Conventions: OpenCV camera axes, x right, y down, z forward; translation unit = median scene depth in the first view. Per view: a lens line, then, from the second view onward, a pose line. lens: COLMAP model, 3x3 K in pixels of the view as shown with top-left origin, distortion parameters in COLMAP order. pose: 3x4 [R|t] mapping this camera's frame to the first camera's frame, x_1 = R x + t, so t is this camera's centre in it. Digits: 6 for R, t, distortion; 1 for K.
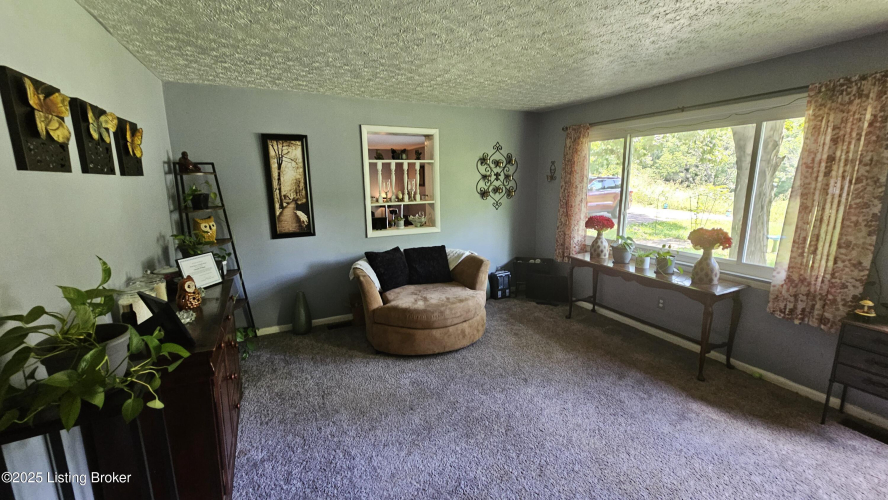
lens RADIAL K [[364.9, 0, 446.1], [0, 364.9, 247.2], [0, 0, 1]] dist [0.002914, -0.000298]
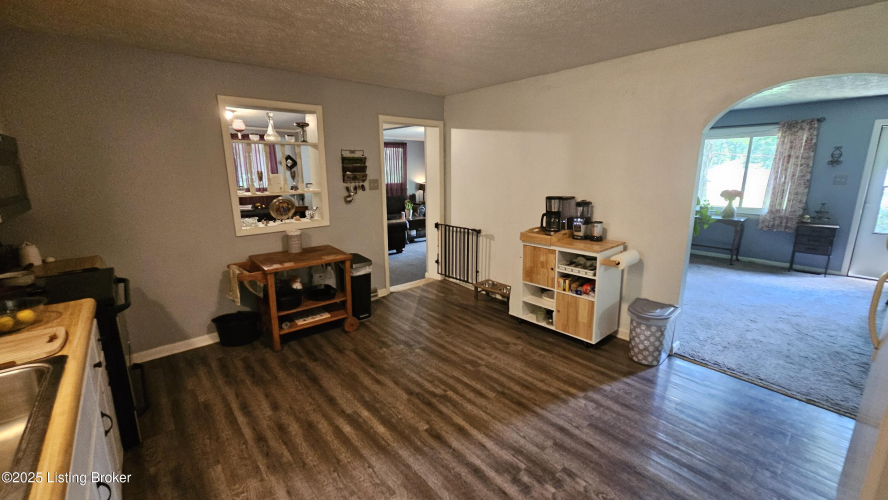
lens RADIAL K [[364.9, 0, 446.3], [0, 364.9, 245.7], [0, 0, 1]] dist [0.002914, -0.000298]
pose [[0.962103, -0.049413, 0.268172, -1.118438], [0.043833, 0.998680, 0.026759, 0.110939], [-0.269140, -0.013990, 0.962999, -0.425446]]
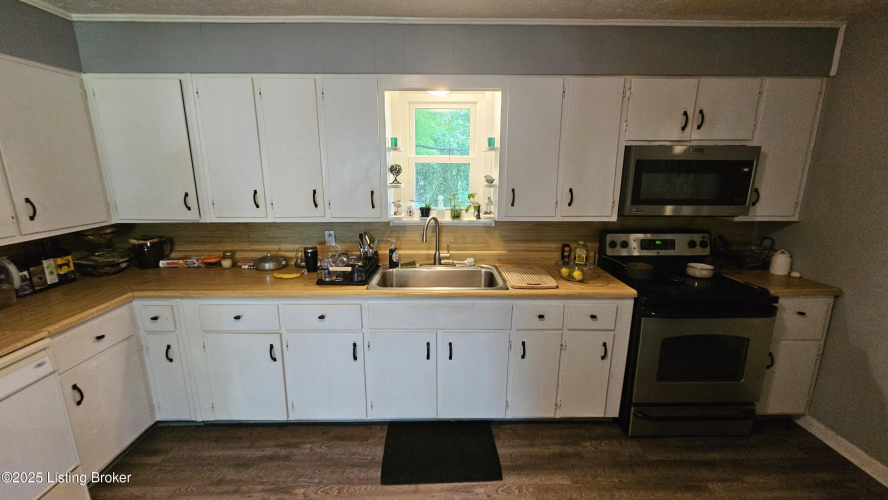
lens RADIAL K [[364.9, 0, 444.4], [0, 364.9, 245.8], [0, 0, 1]] dist [0.002914, -0.000298]
pose [[-0.420759, 0.200810, -0.884668, -0.824387], [-0.168642, 0.940880, 0.293777, -0.016765], [0.891360, 0.272801, -0.362019, 0.151097]]
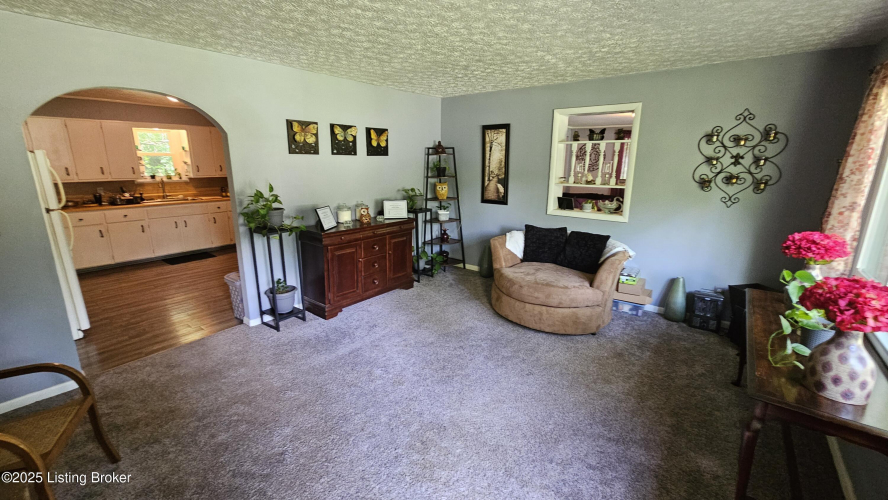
lens RADIAL K [[364.9, 0, 443.9], [0, 364.9, 244.7], [0, 0, 1]] dist [0.002914, -0.000298]
pose [[0.433610, 0.220536, -0.873697, 0.744854], [-0.178949, 0.971352, 0.156374, -0.062935], [0.883153, 0.088541, 0.460653, 0.278610]]
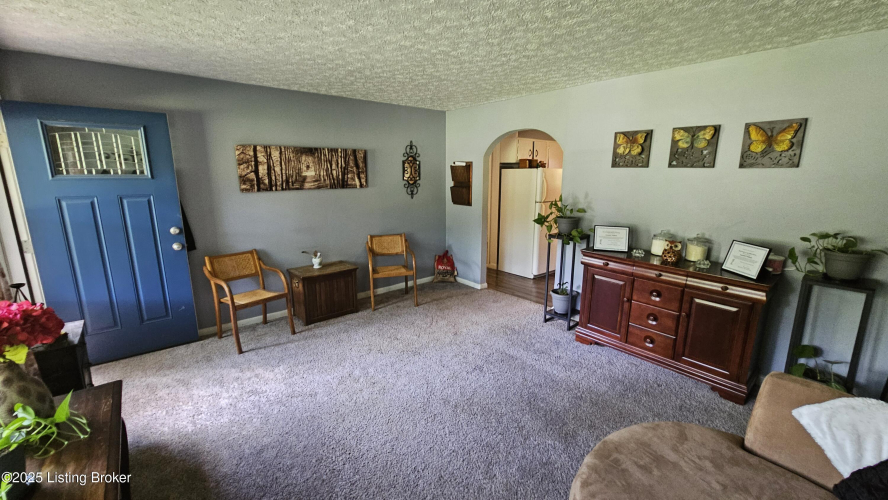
lens RADIAL K [[364.9, 0, 449.1], [0, 364.9, 246.8], [0, 0, 1]] dist [0.002914, -0.000298]
pose [[-0.966992, 0.057579, -0.248217, 0.289820], [-0.042336, 0.924290, 0.379337, -0.232607], [0.251266, 0.377324, -0.891343, 1.207562]]
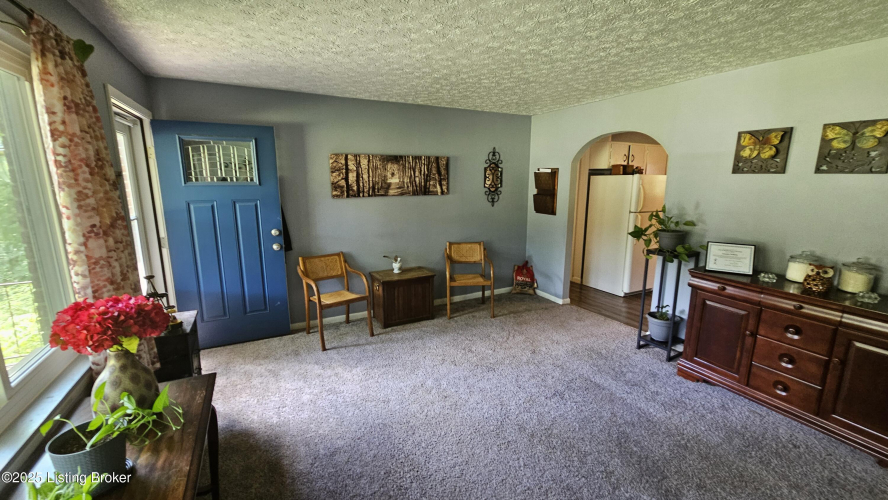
lens RADIAL K [[364.9, 0, 446.8], [0, 364.9, 245.4], [0, 0, 1]] dist [0.002914, -0.000298]
pose [[-0.999384, 0.013235, -0.032490, 0.286542], [0.000504, 0.931429, 0.363923, -0.225715], [0.035079, 0.363683, -0.930862, 1.168137]]
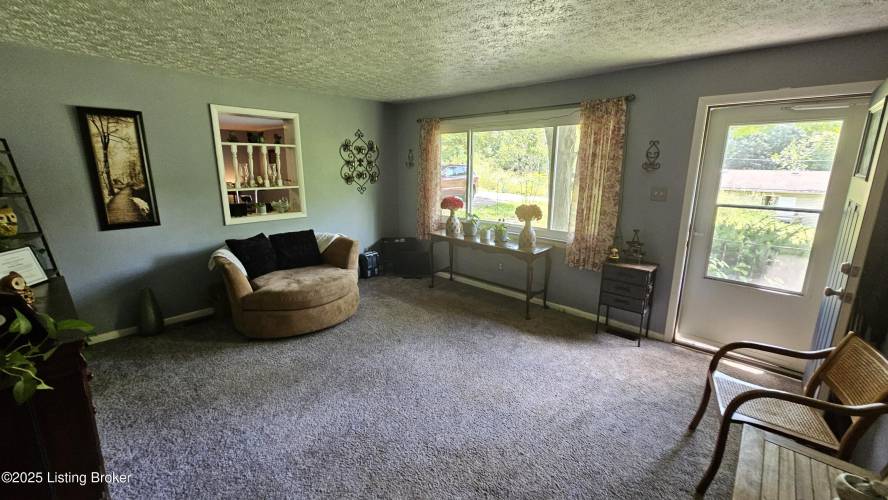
lens RADIAL K [[364.9, 0, 445.1], [0, 364.9, 243.7], [0, 0, 1]] dist [0.002914, -0.000298]
pose [[0.930338, -0.062531, 0.361332, -0.038305], [0.052809, 0.997929, 0.036729, 0.020450], [-0.362881, -0.015089, 0.931713, -0.104202]]
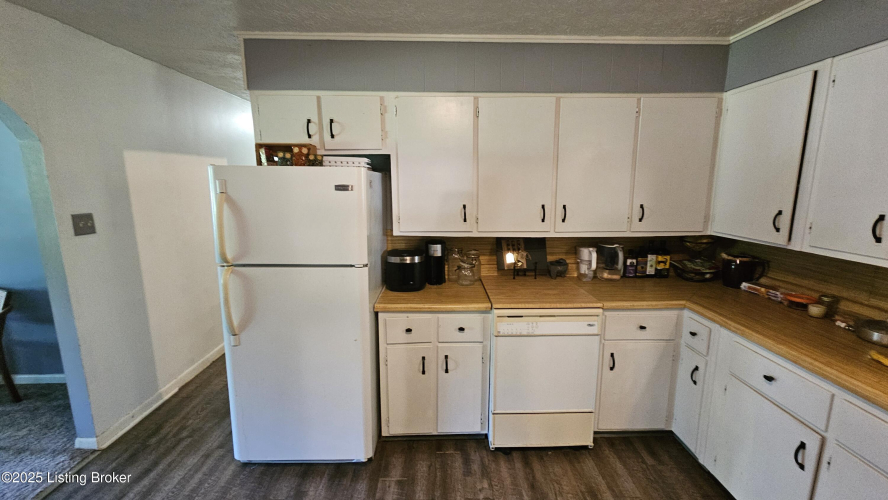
lens RADIAL K [[364.9, 0, 445.0], [0, 364.9, 245.2], [0, 0, 1]] dist [0.002914, -0.000298]
pose [[-0.908558, -0.062929, 0.412991, -1.003565], [0.086381, 0.938926, 0.333101, -0.010548], [-0.408730, 0.338316, -0.847633, 0.152740]]
